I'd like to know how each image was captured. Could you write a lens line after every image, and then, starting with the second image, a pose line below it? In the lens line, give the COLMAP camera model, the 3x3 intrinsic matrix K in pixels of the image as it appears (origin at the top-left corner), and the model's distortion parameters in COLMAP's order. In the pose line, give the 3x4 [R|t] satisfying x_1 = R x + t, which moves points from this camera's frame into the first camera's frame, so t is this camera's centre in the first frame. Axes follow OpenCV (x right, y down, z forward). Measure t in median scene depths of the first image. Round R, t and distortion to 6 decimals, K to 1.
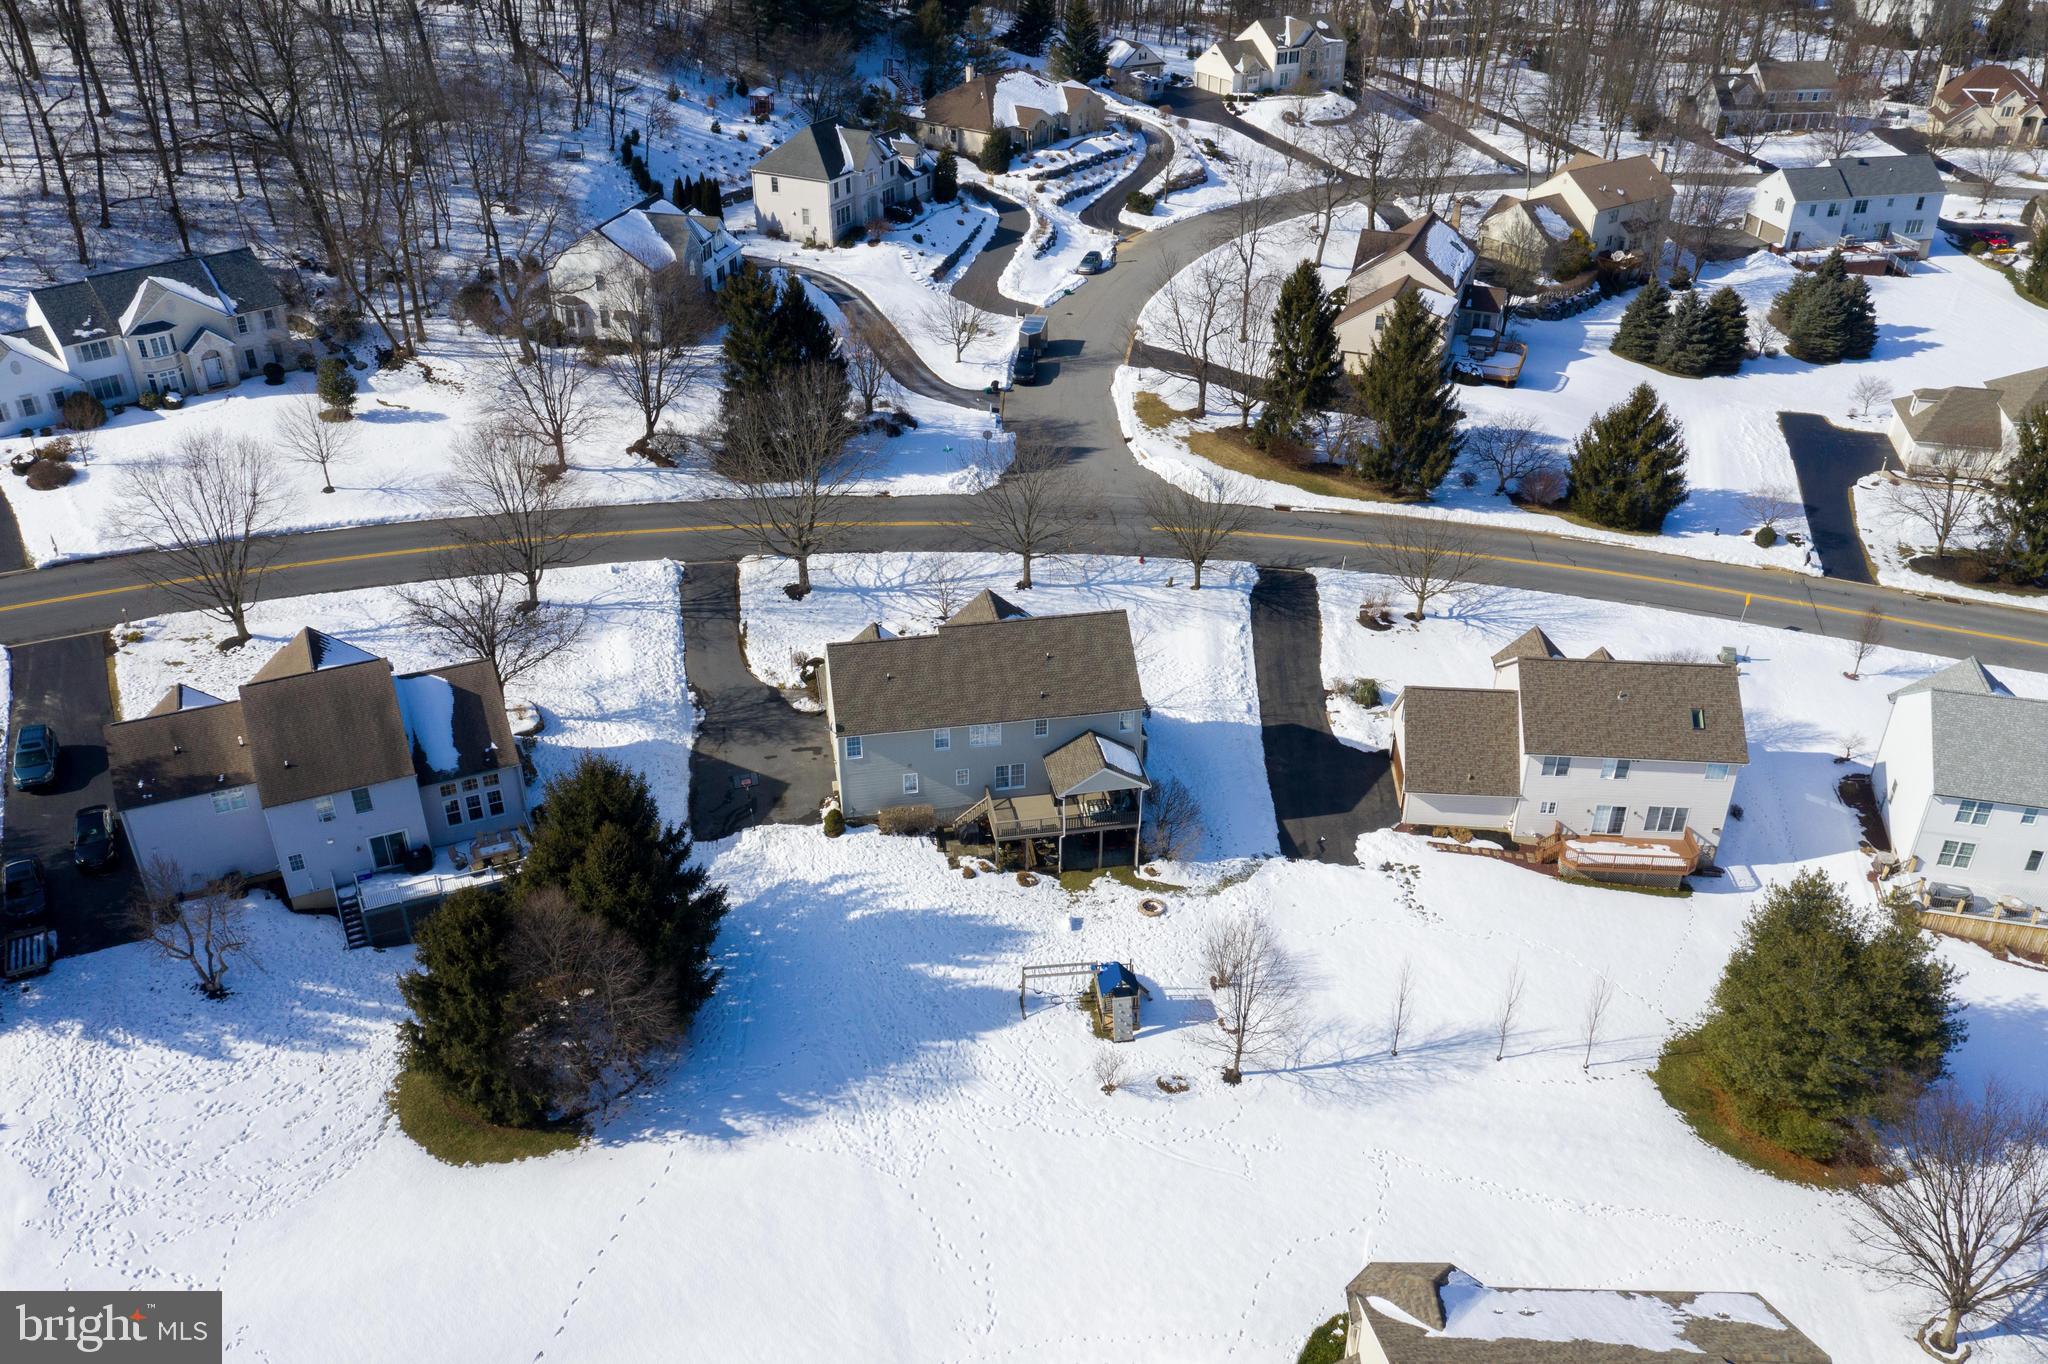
lens RADIAL K [[1630.1, 0, 1020.9], [0, 1630.1, 693.8], [0, 0, 1]] dist [0.004173, 0.005616]
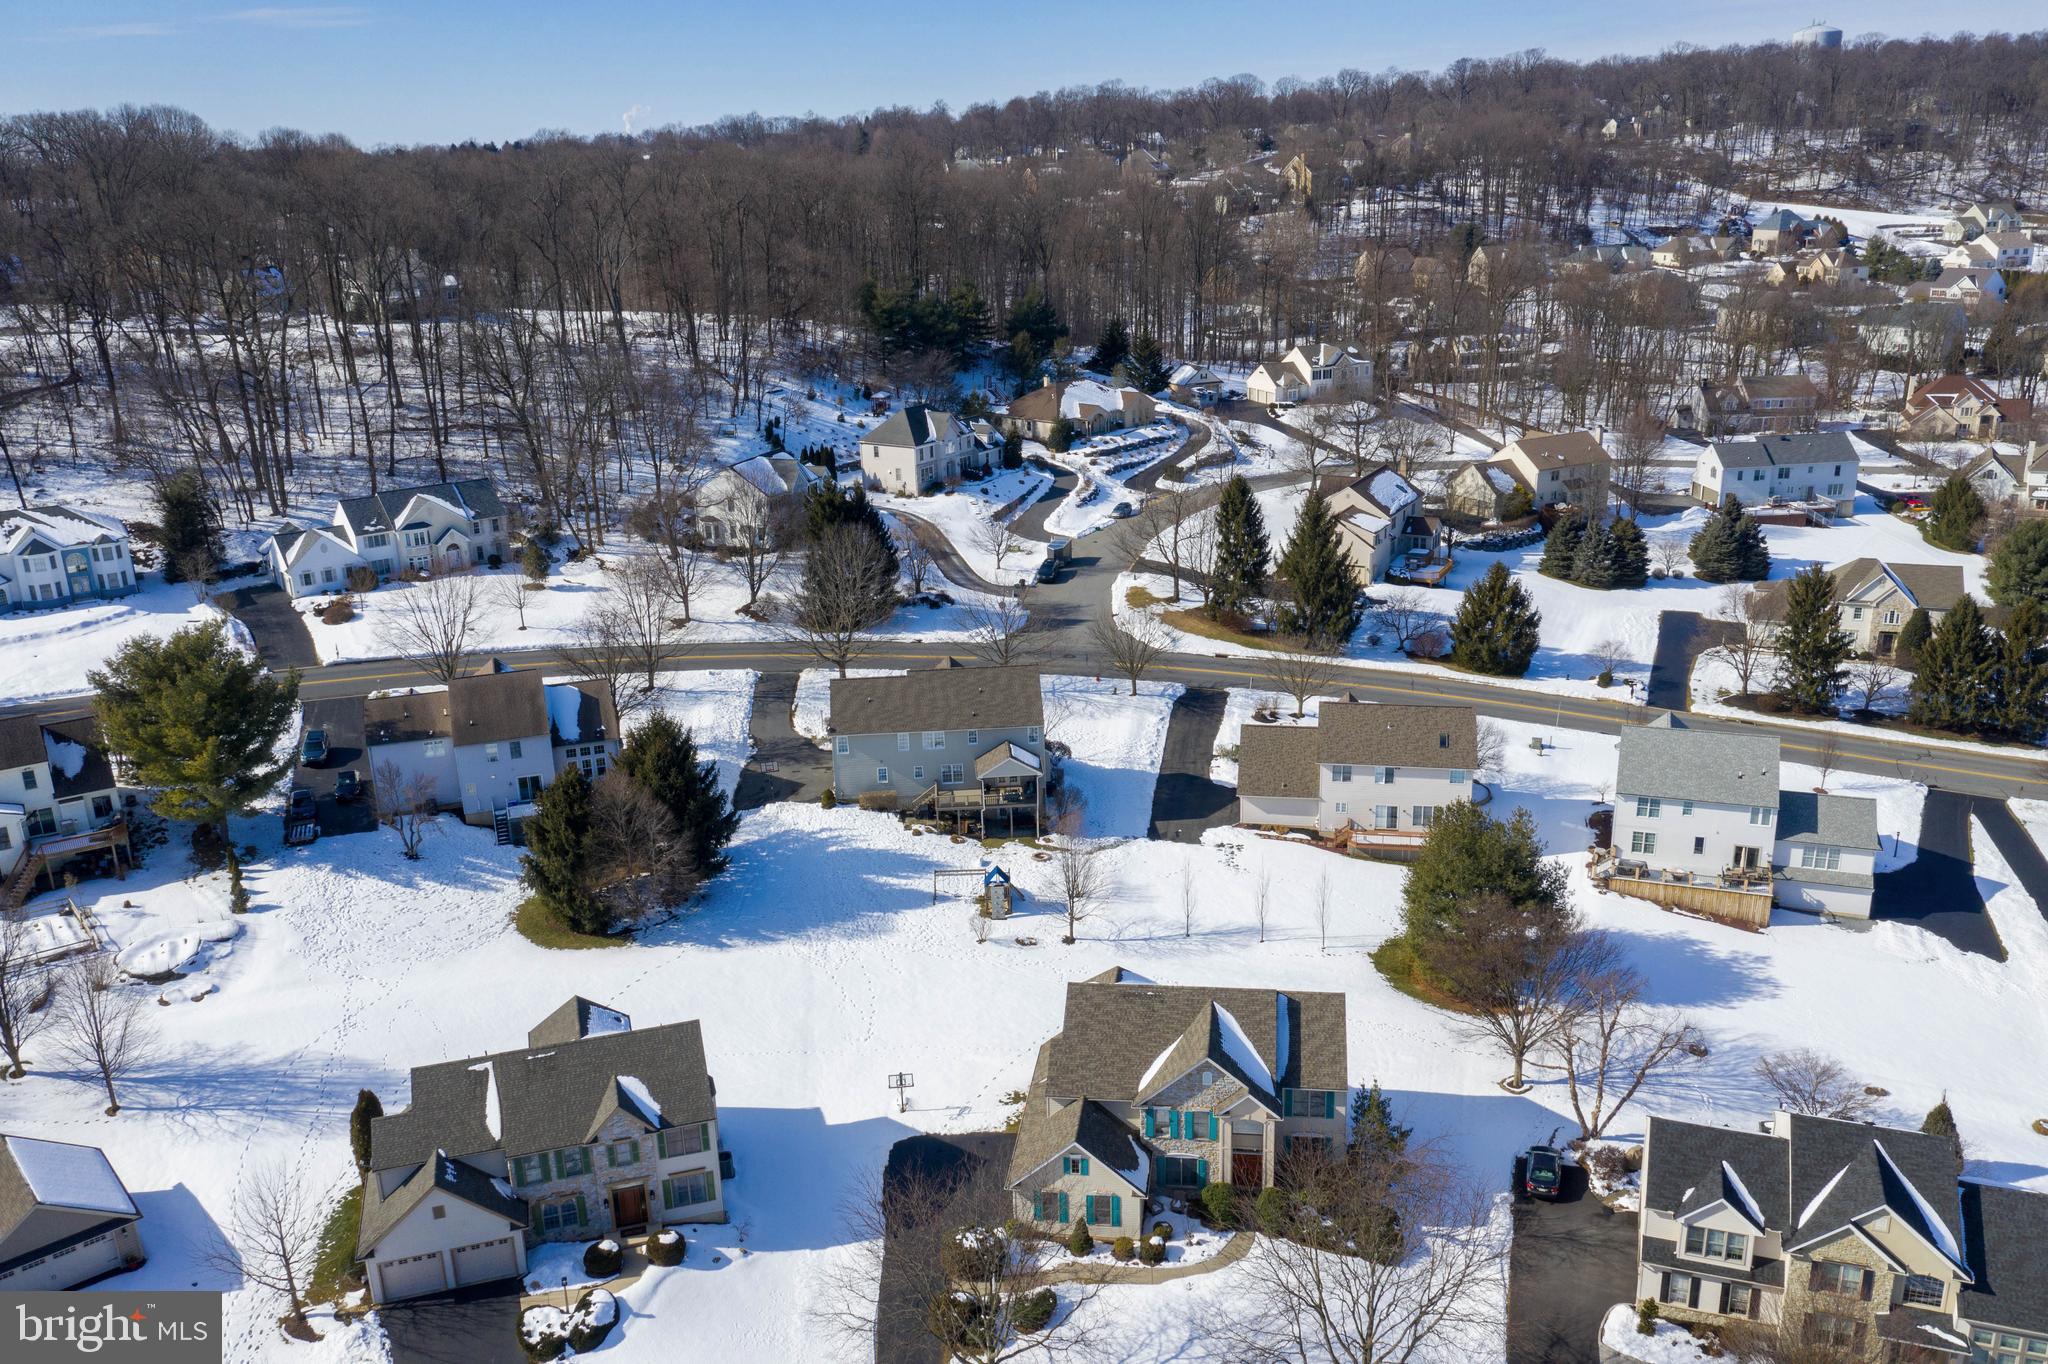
lens RADIAL K [[1633.8, 0, 1024.8], [0, 1633.8, 690.2], [0, 0, 1]] dist [0.001686, 0.002001]
pose [[0.993302, 0.004966, -0.115438, 0.171827], [-0.030077, 0.975748, -0.216821, 0.222928], [0.111562, 0.218841, 0.969362, -0.311538]]
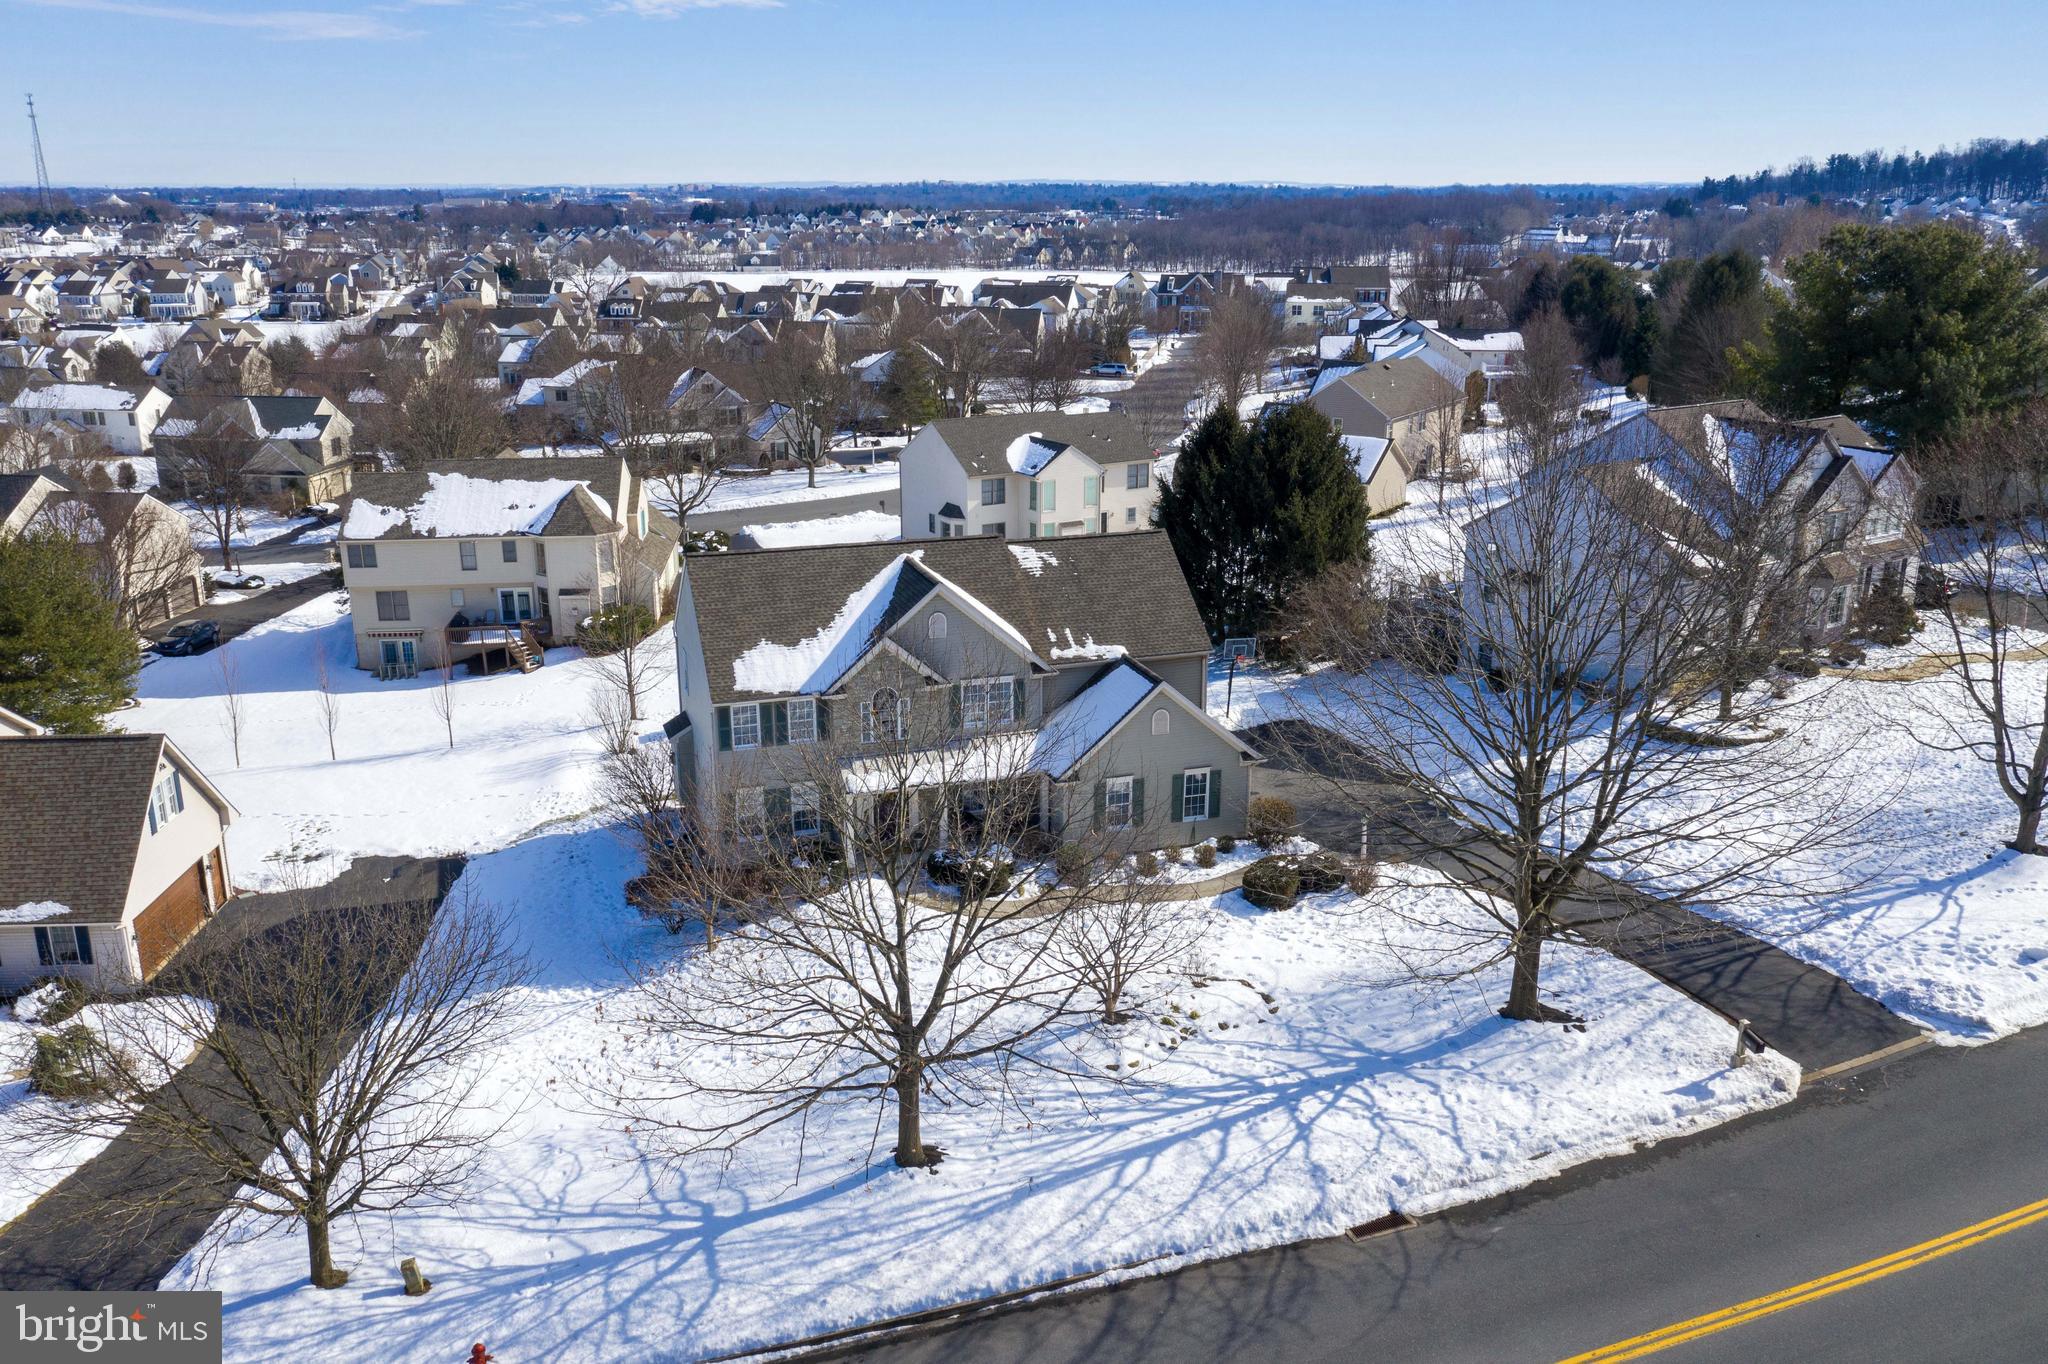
lens RADIAL K [[1630.1, 0, 1020.9], [0, 1630.1, 693.8], [0, 0, 1]] dist [0.004173, 0.005616]
pose [[-0.989926, 0.035754, -0.136996, 0.022239], [-0.077560, 0.672557, 0.735970, -0.351246], [0.118451, 0.739182, -0.663008, 1.116842]]
